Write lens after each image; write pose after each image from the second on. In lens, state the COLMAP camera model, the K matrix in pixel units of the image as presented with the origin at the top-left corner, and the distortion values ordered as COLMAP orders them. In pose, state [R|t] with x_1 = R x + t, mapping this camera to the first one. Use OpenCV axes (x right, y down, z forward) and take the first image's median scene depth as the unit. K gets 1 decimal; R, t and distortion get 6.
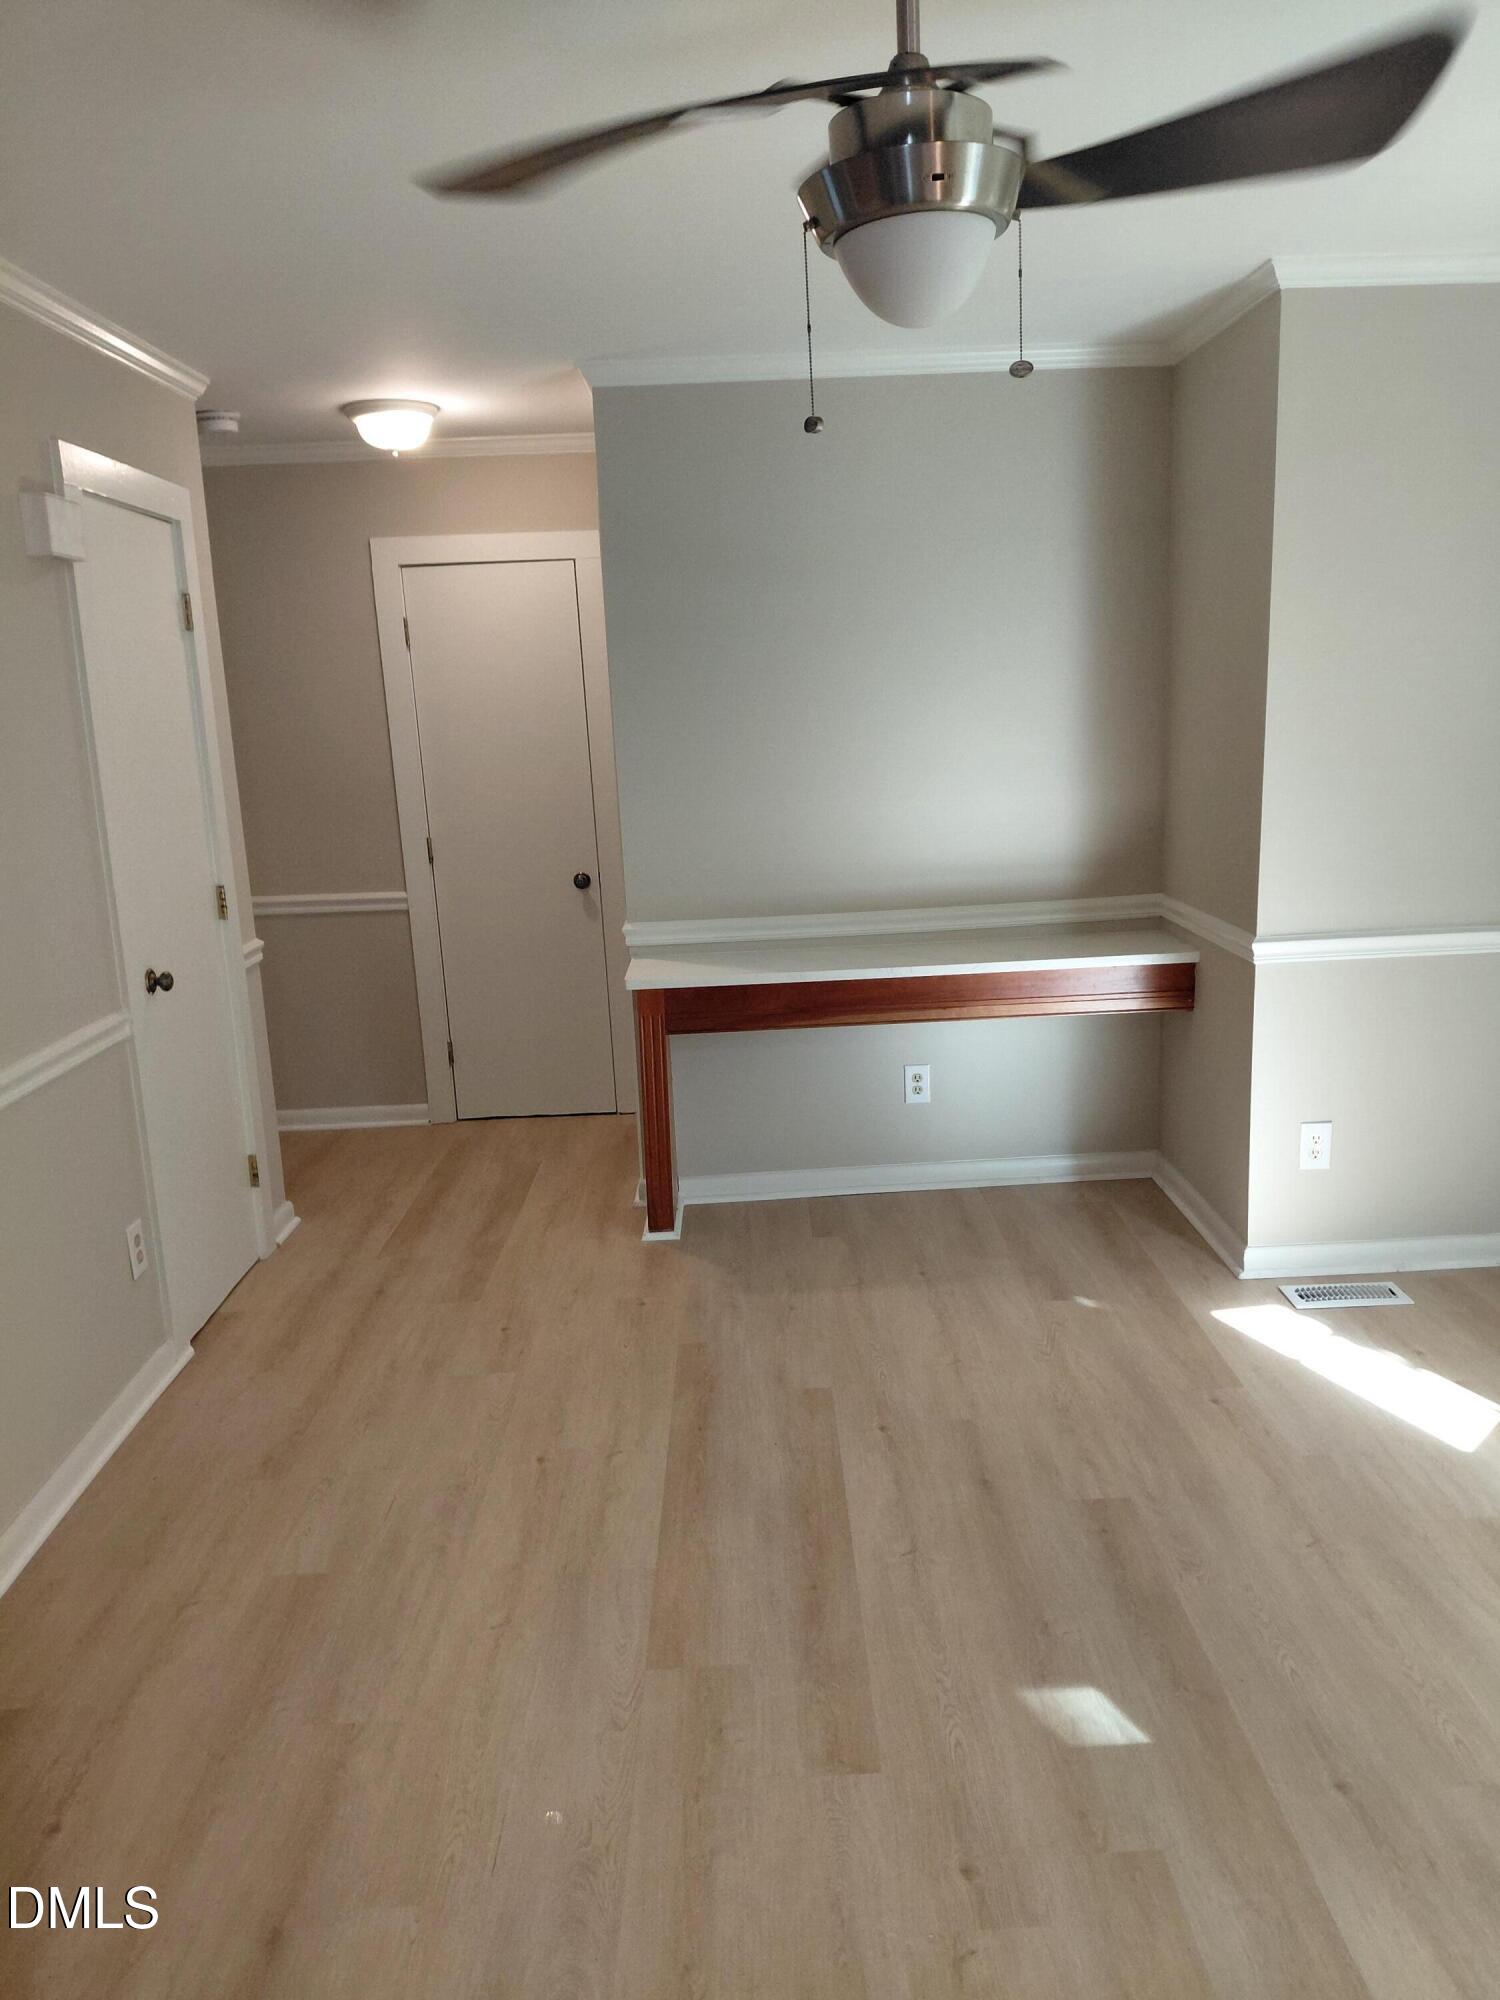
lens RADIAL K [[1467.2, 0, 752.6], [0, 1467.2, 987.5], [0, 0, 1]] dist [0.062099, -0.138316]
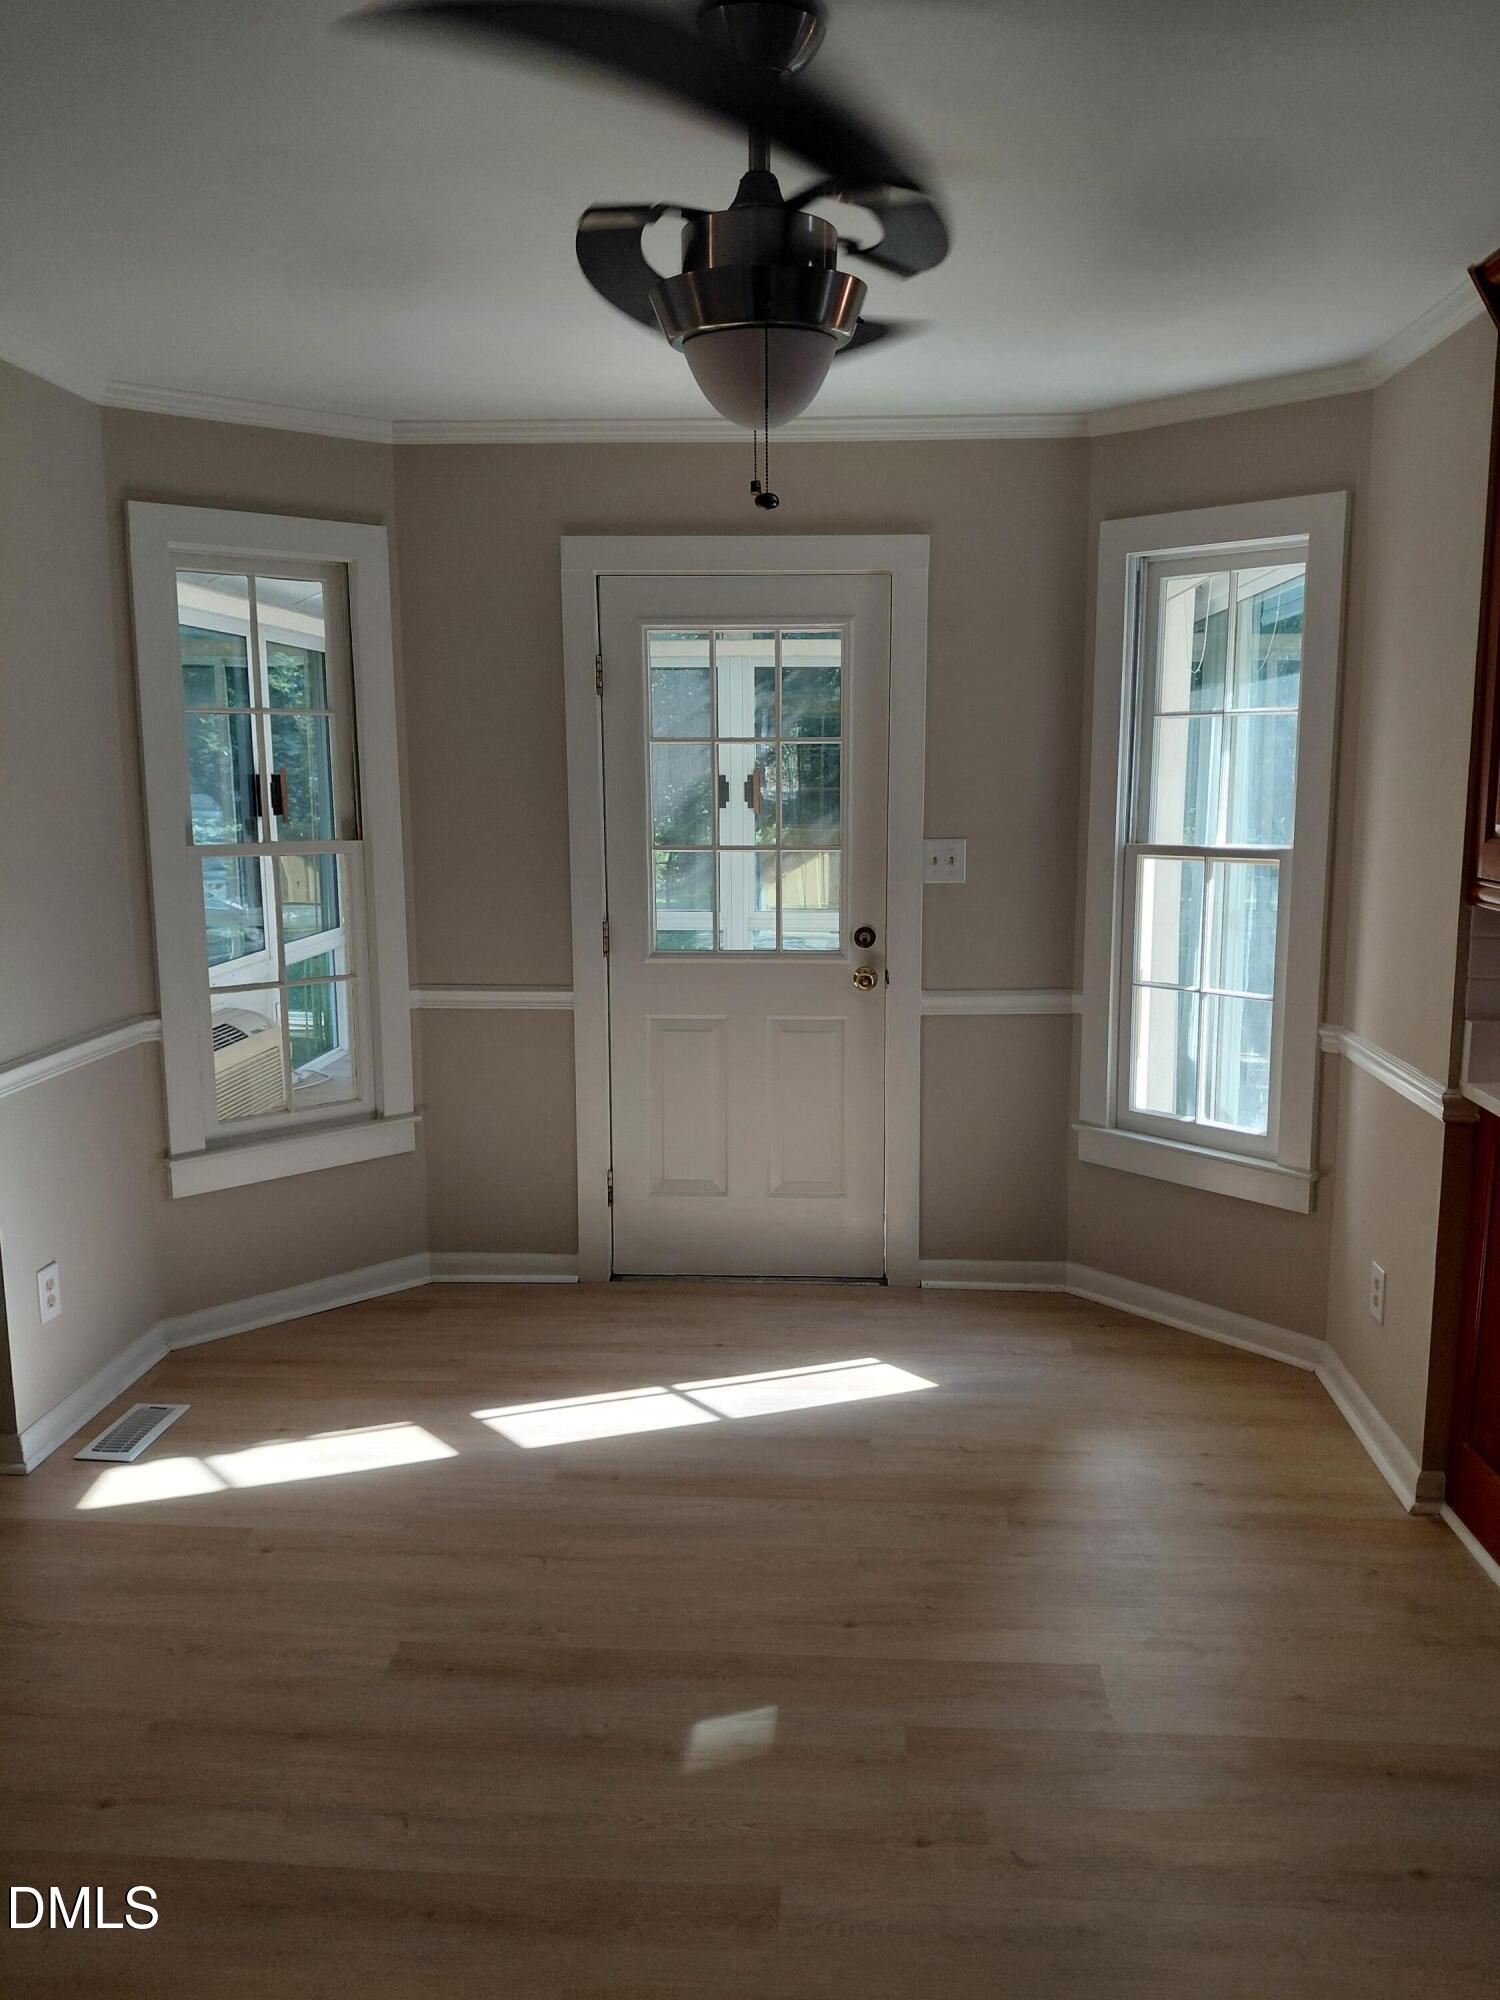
lens RADIAL K [[1467.2, 0, 752.6], [0, 1467.2, 987.5], [0, 0, 1]] dist [0.062099, -0.138316]
pose [[0.068643, -0.095992, 0.993012, -0.648667], [0.178182, 0.980536, 0.082469, -0.101588], [-0.981600, 0.171276, 0.084411, 0.667164]]
